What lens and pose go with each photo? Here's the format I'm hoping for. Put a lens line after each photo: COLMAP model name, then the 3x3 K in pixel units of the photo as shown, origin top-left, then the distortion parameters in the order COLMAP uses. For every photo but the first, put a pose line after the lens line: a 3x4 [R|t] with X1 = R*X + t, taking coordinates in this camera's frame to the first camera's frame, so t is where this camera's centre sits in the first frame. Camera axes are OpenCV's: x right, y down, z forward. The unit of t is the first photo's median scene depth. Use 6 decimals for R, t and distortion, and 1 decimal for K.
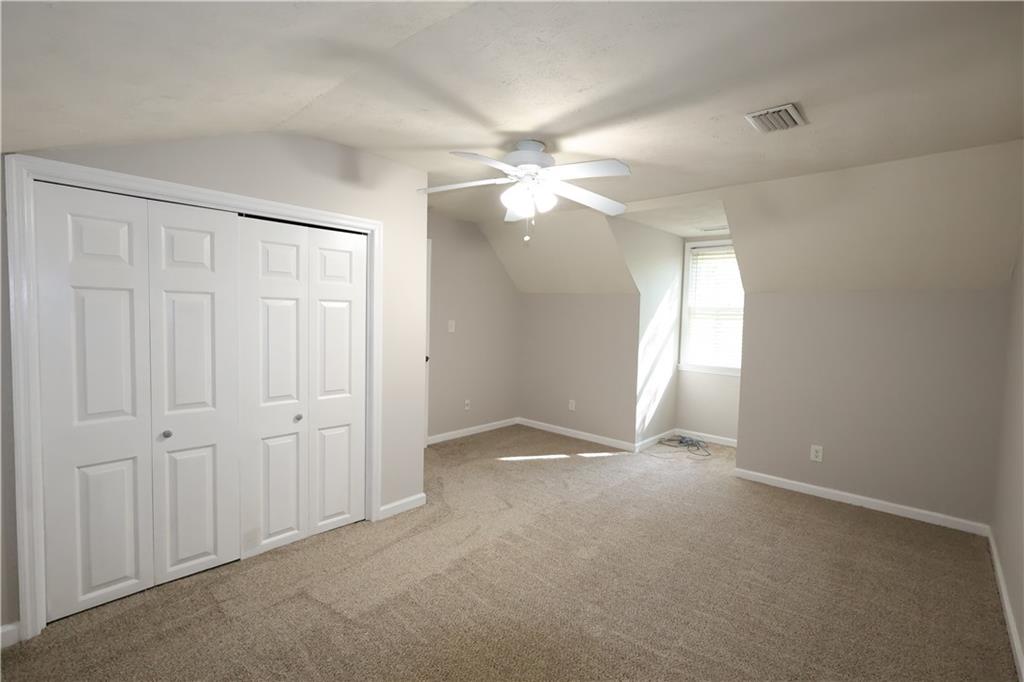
lens RADIAL K [[474.3, 0, 512.6], [0, 474.3, 340.3], [0, 0, 1]] dist [0.000307, 0.000734]
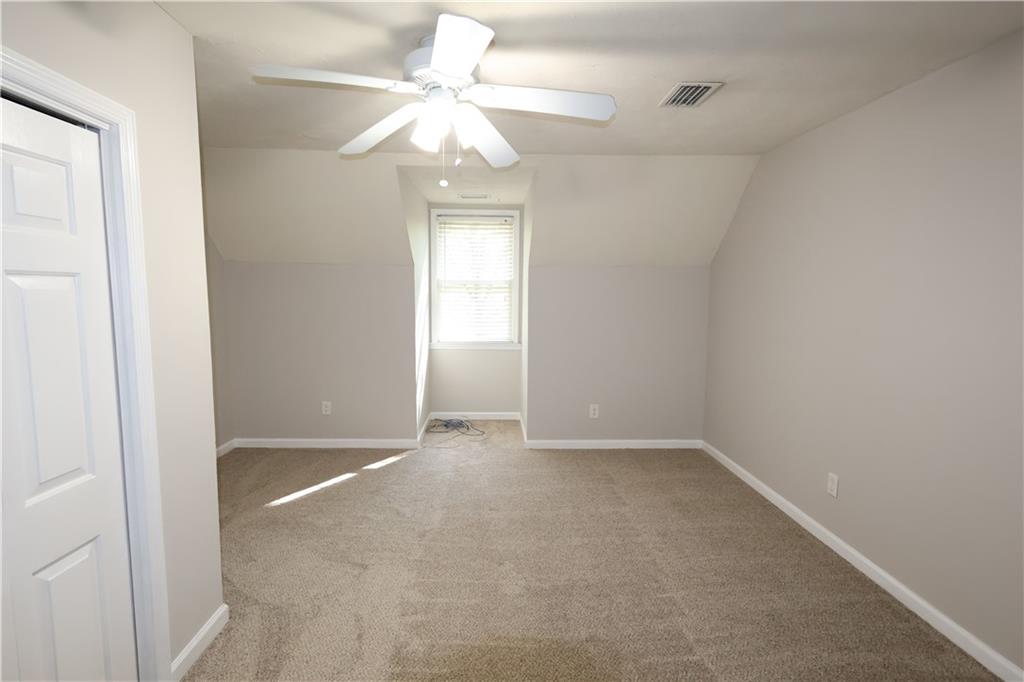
lens RADIAL K [[499.7, 0, 512.3], [0, 499.7, 341.1], [0, 0, 1]] dist [-0.000791, 0.000820]
pose [[0.722081, -0.089772, 0.685959, -0.270229], [0.052115, 0.995786, 0.075460, -0.023761], [-0.689842, -0.018740, 0.723717, 0.262893]]
